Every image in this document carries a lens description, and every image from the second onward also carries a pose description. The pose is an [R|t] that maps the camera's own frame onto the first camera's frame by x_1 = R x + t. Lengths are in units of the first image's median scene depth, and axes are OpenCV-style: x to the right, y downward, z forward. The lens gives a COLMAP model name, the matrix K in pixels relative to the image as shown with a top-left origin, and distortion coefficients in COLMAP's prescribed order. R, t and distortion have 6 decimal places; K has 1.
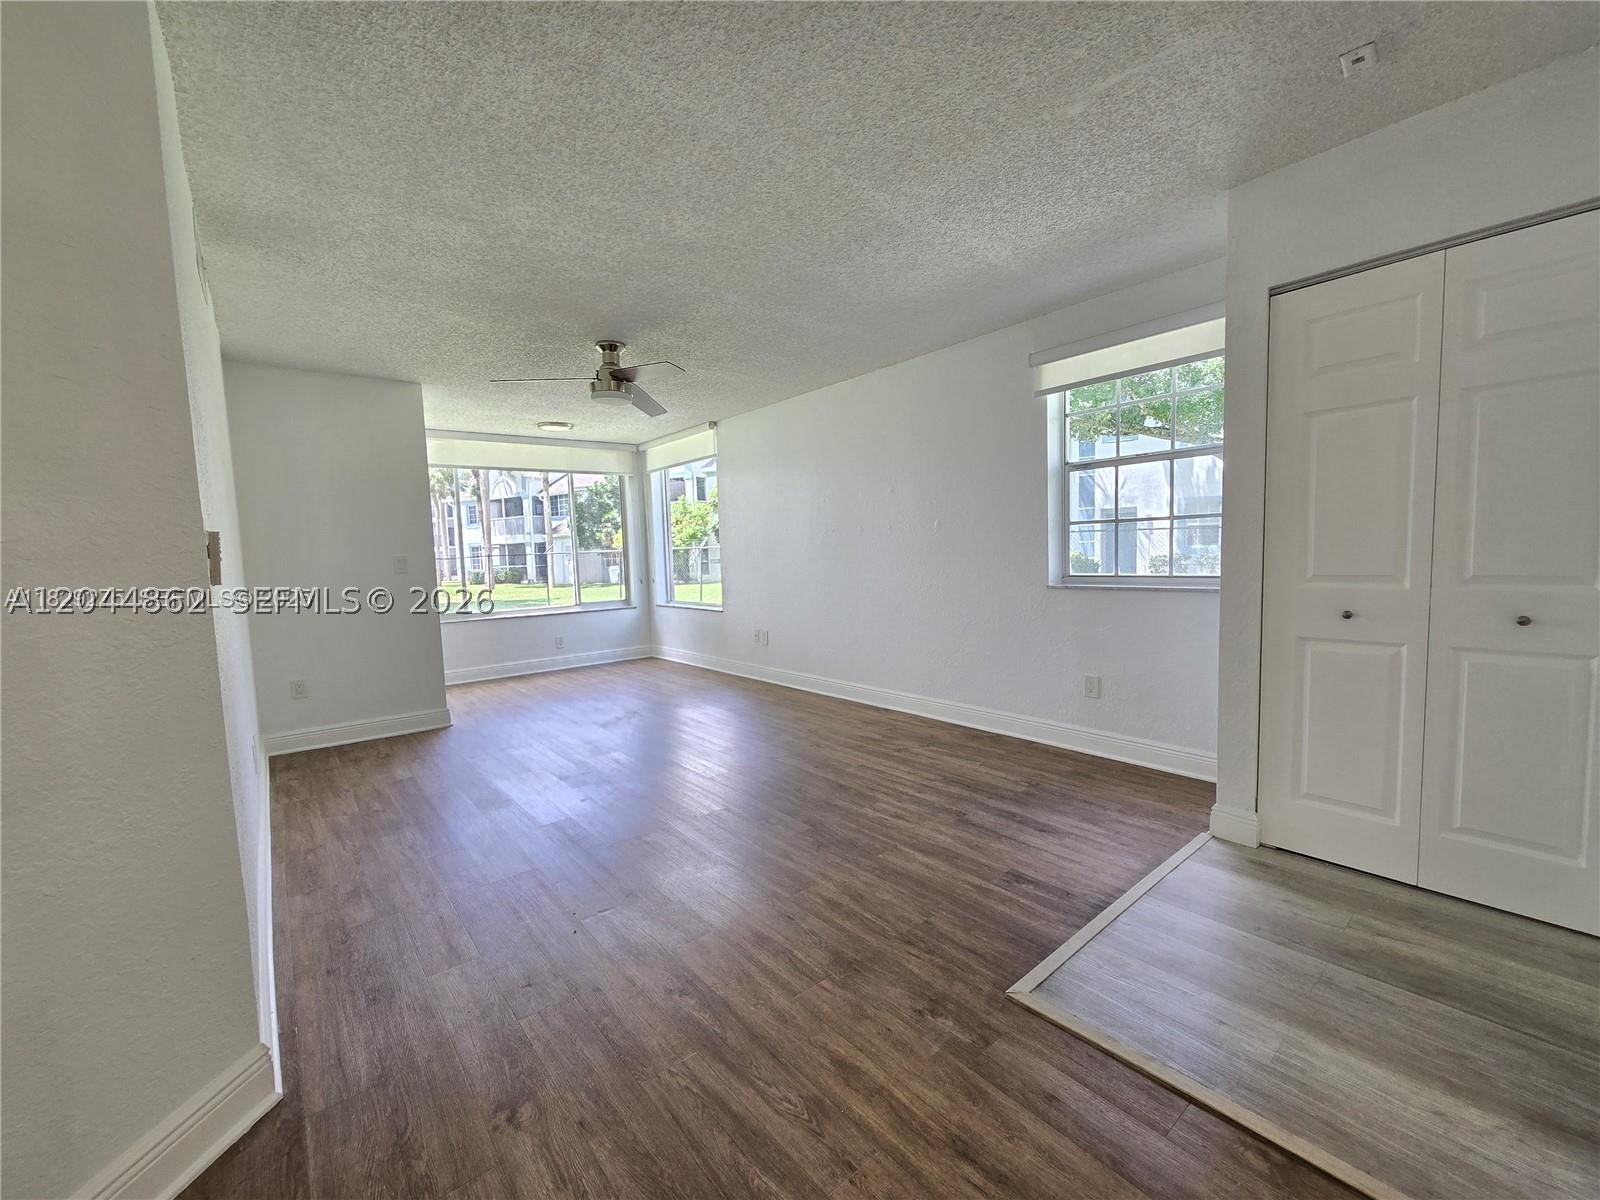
lens RADIAL K [[656.2, 0, 794.6], [0, 656.2, 601.3], [0, 0, 1]] dist [-0.007103, 0.002733]
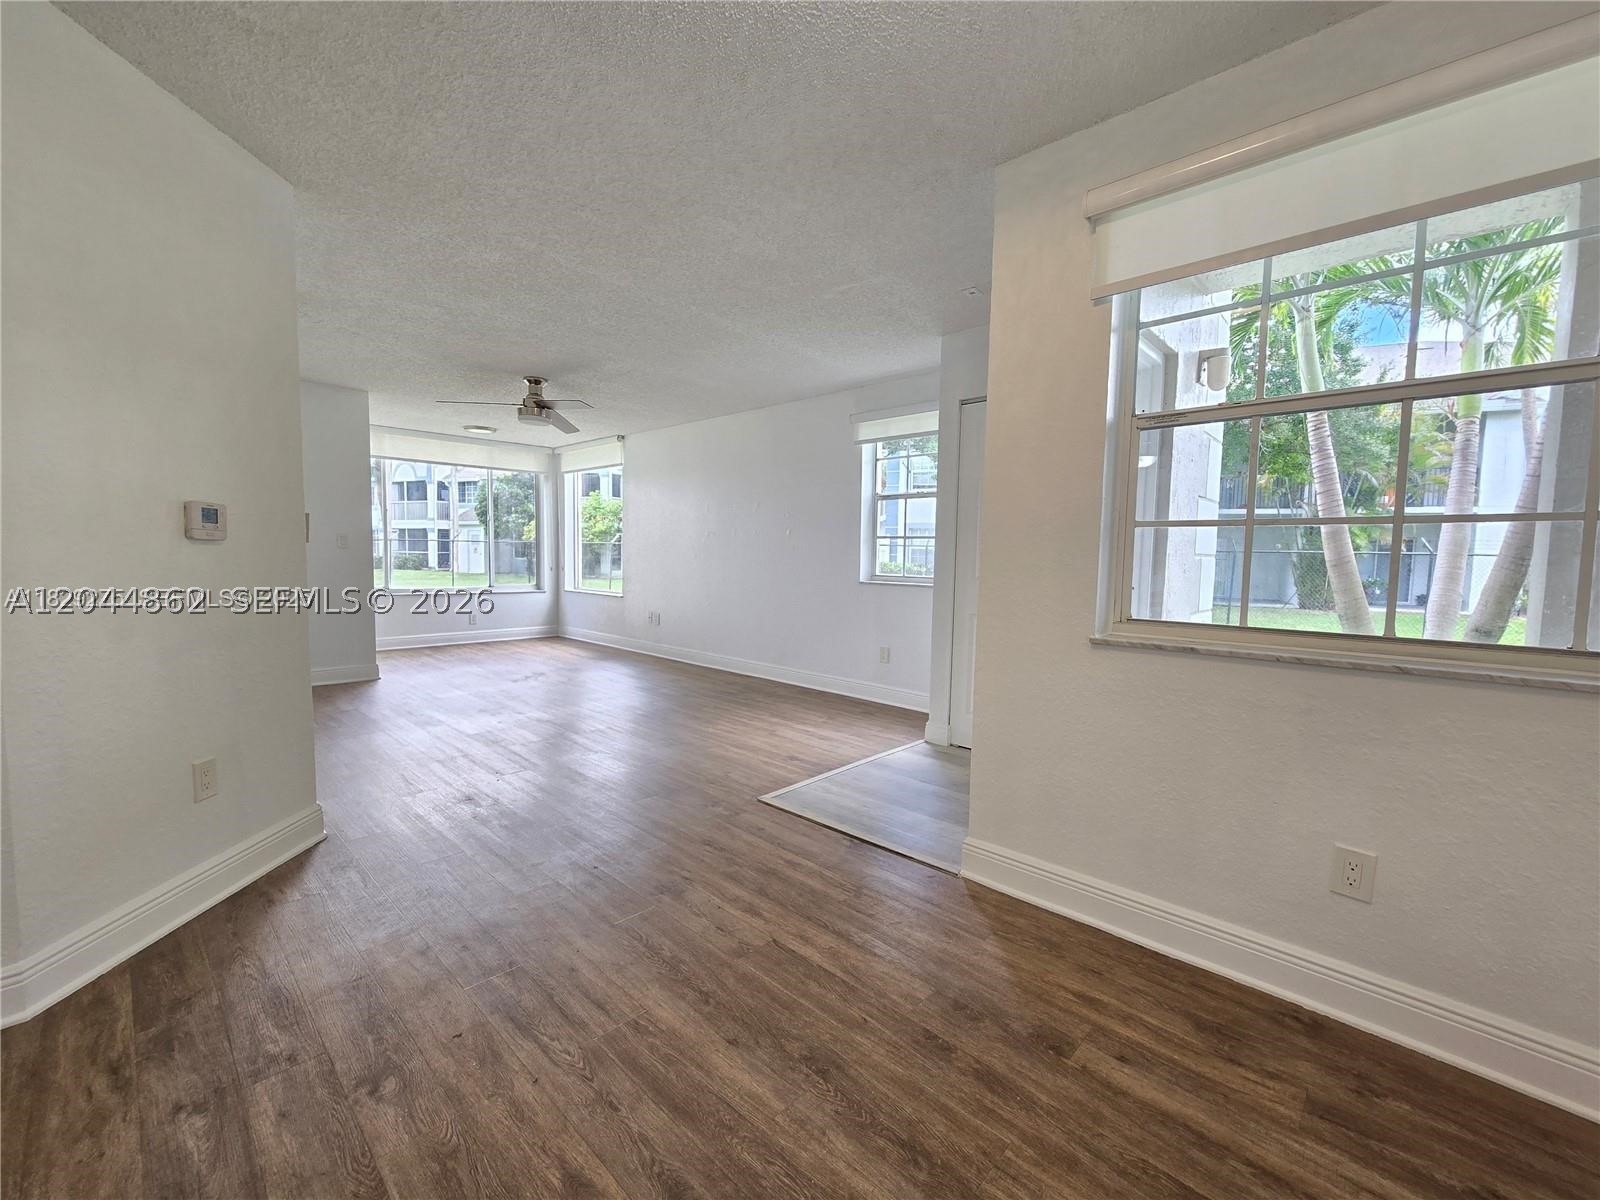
lens RADIAL K [[656.2, 0, 805.1], [0, 656.2, 602.5], [0, 0, 1]] dist [-0.007103, 0.002733]
pose [[0.989016, 0.043101, 0.141385, 0.102619], [-0.042458, 0.999070, -0.007567, 0.044854], [-0.141579, 0.001481, 0.989926, -0.448796]]
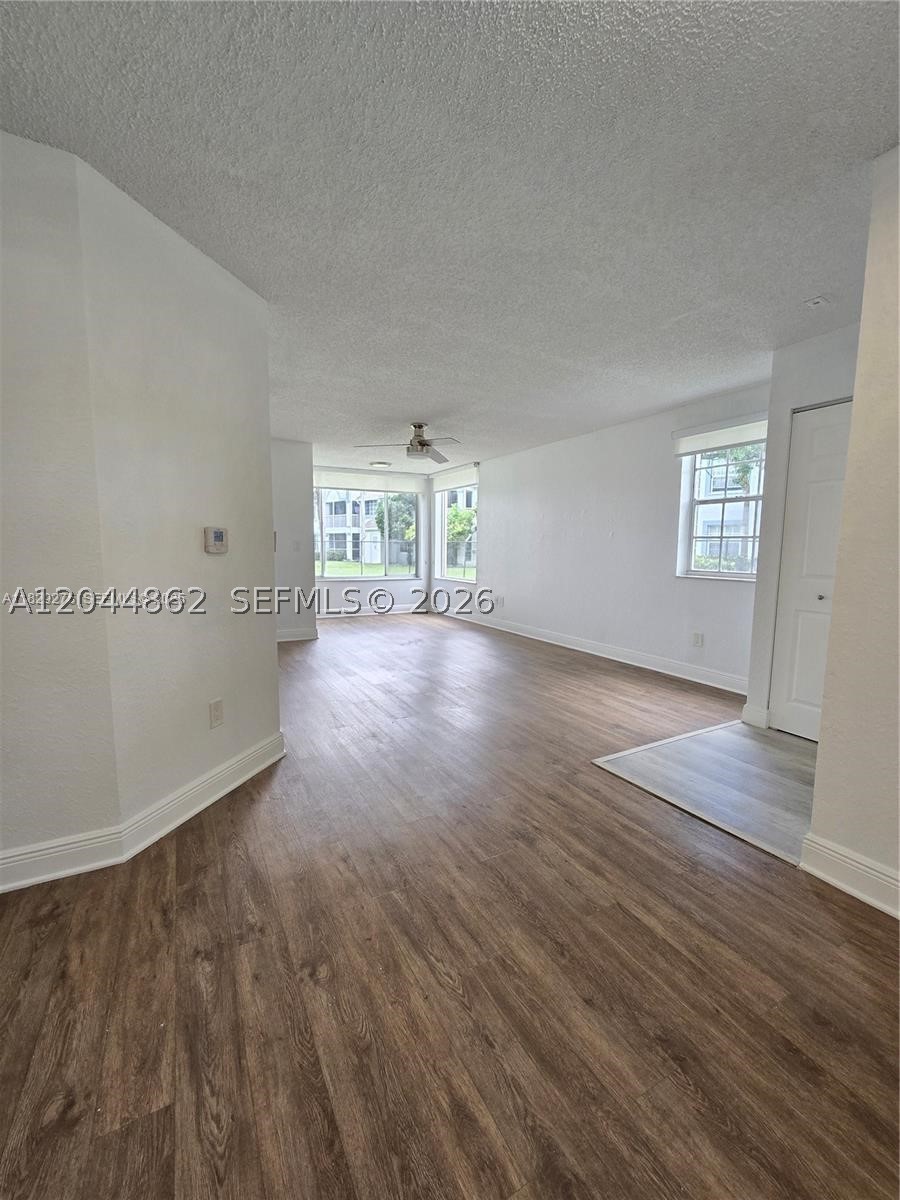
lens RADIAL K [[492.1, 0, 445.4], [0, 492.1, 598.8], [0, 0, 1]] dist [-0.007103, 0.002733]
pose [[0.982079, 0.061779, -0.178056, 0.064039], [-0.055884, 0.997716, 0.037942, 0.022915], [0.179994, -0.027311, 0.983289, -0.369329]]
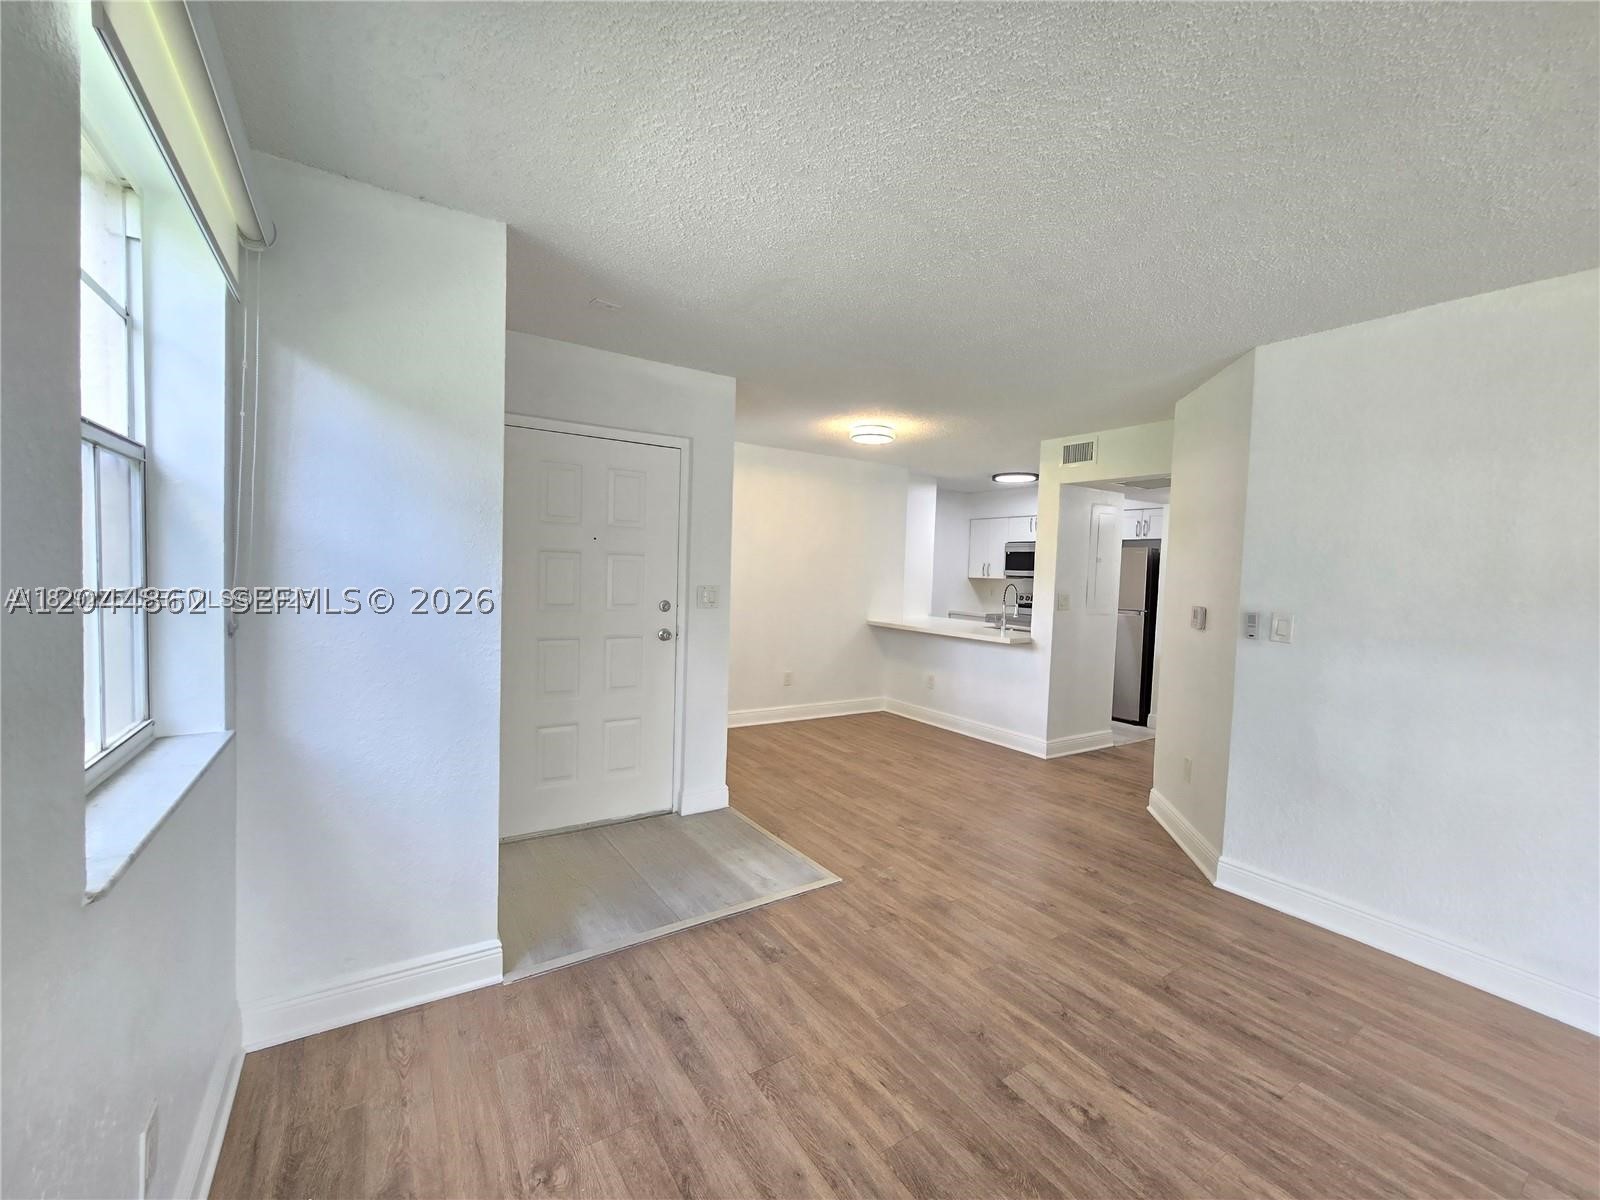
lens RADIAL K [[656.2, 0, 787.9], [0, 656.2, 601.1], [0, 0, 1]] dist [-0.007103, 0.002733]
pose [[-0.993038, -0.004147, 0.117725, 0.153298], [0.010070, 0.992733, 0.119916, -0.192196], [-0.117367, 0.120267, -0.985779, 1.516583]]
